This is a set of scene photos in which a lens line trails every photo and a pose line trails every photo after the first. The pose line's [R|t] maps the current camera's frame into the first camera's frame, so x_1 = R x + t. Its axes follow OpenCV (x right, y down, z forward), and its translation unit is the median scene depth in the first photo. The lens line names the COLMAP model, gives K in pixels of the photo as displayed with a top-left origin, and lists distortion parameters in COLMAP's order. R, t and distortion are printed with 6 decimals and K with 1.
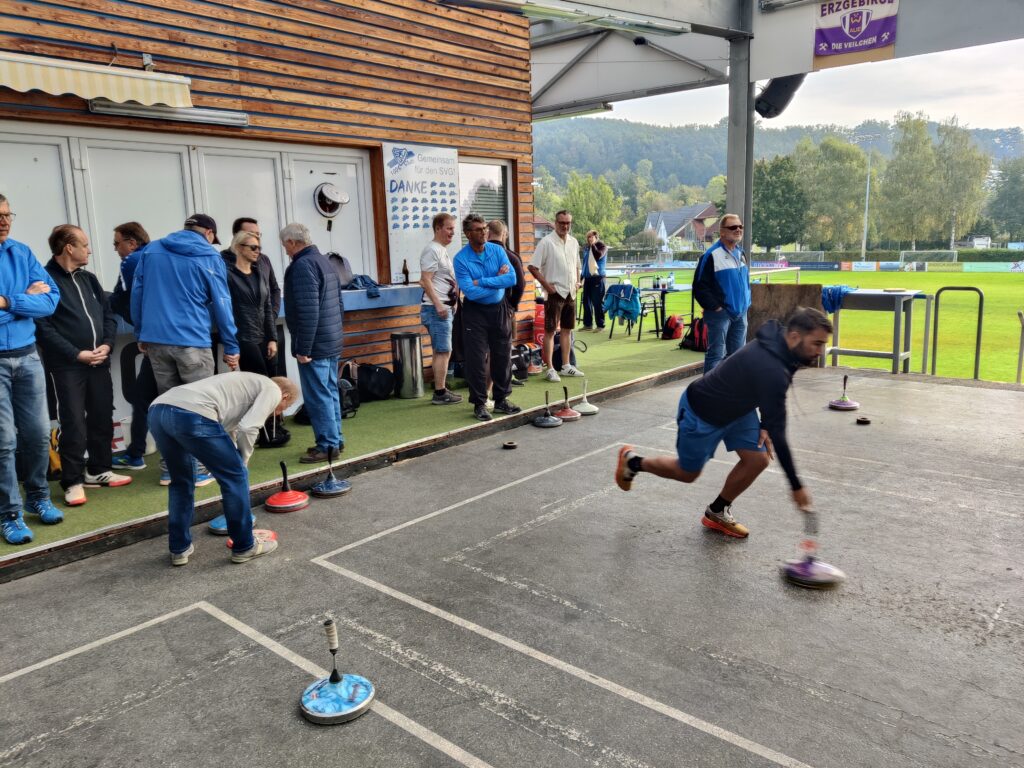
lens RADIAL K [[773.9, 0, 521.6], [0, 773.9, 379.9], [0, 0, 1]] dist [0.014163, -0.014378]
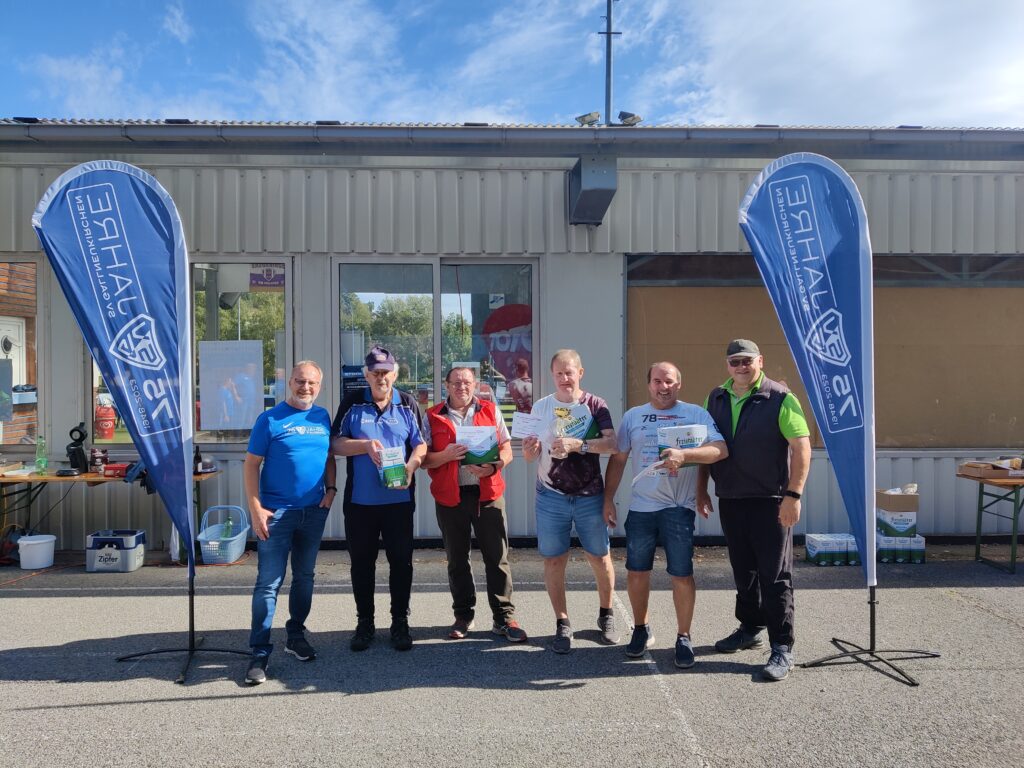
lens RADIAL K [[772.5, 0, 499.8], [0, 772.5, 373.9], [0, 0, 1]] dist [0.013949, -0.014073]
pose [[0.739911, 0.023115, 0.672308, -0.616709], [0.101393, 0.984160, -0.145425, 0.220669], [-0.665020, 0.175769, 0.725847, -1.086646]]
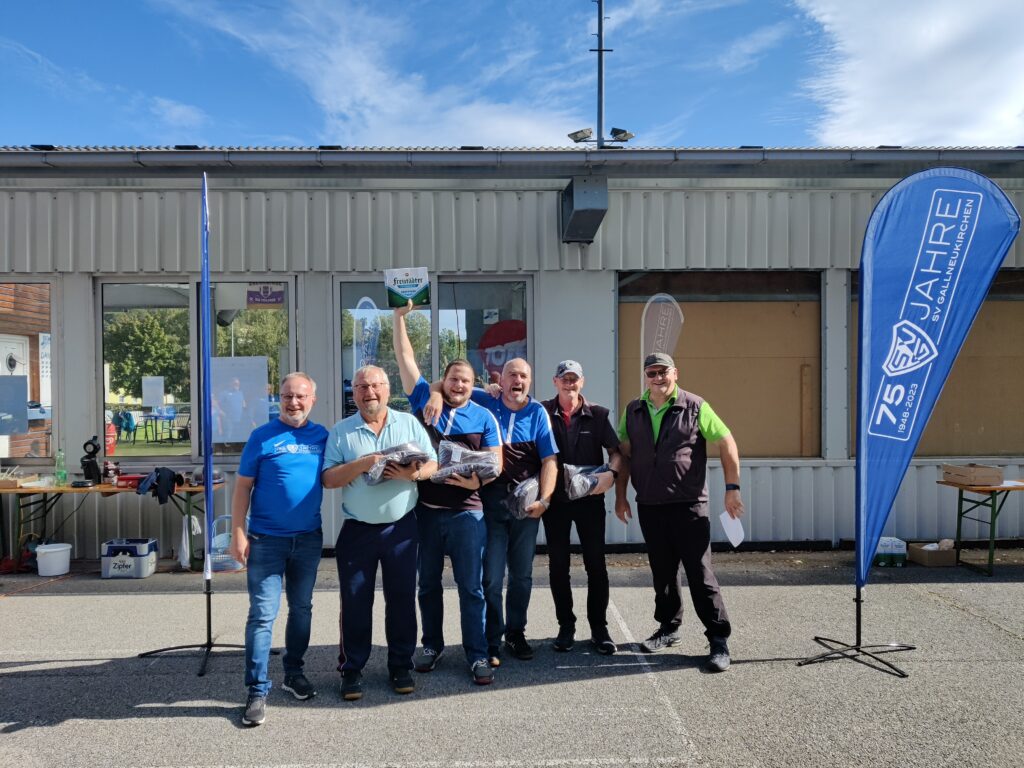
lens RADIAL K [[773.9, 0, 489.7], [0, 773.9, 391.3], [0, 0, 1]] dist [0.014163, -0.014378]
pose [[0.743564, 0.018058, 0.668420, -0.644421], [0.105809, 0.983863, -0.144285, 0.229556], [-0.660240, 0.178010, 0.729655, -1.112351]]
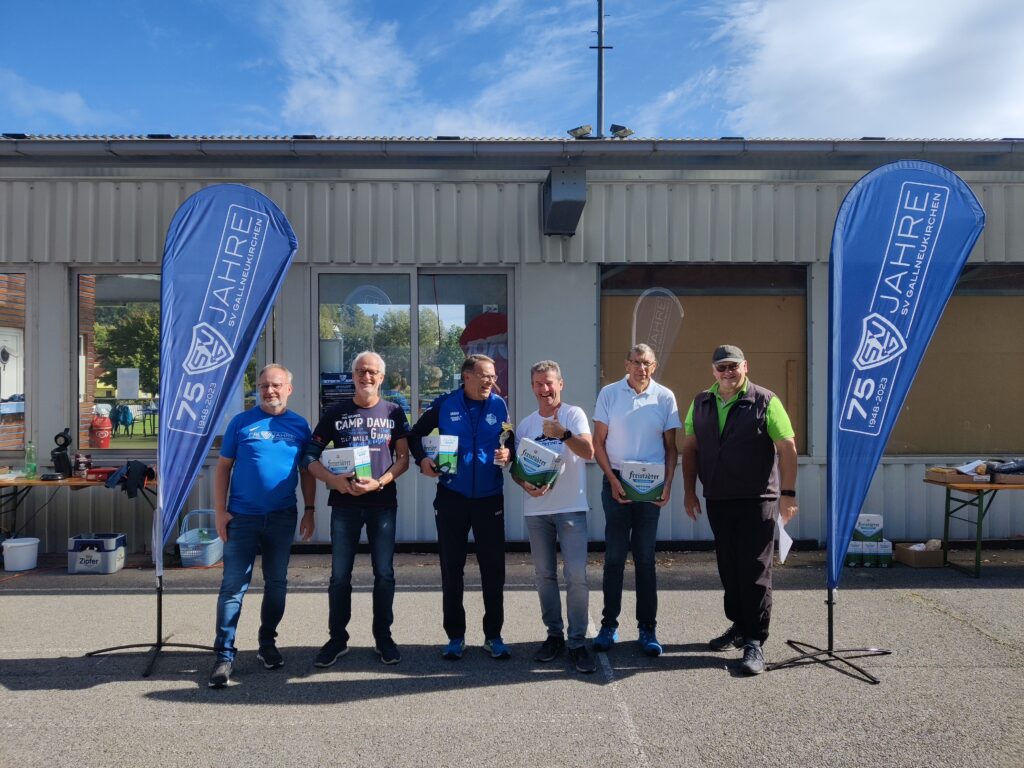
lens RADIAL K [[773.9, 0, 495.1], [0, 773.9, 371.3], [0, 0, 1]] dist [0.014163, -0.014378]
pose [[0.747660, 0.035935, 0.663109, -0.603342], [0.099577, 0.981179, -0.165445, 0.233920], [-0.656574, 0.189727, 0.730010, -1.125174]]
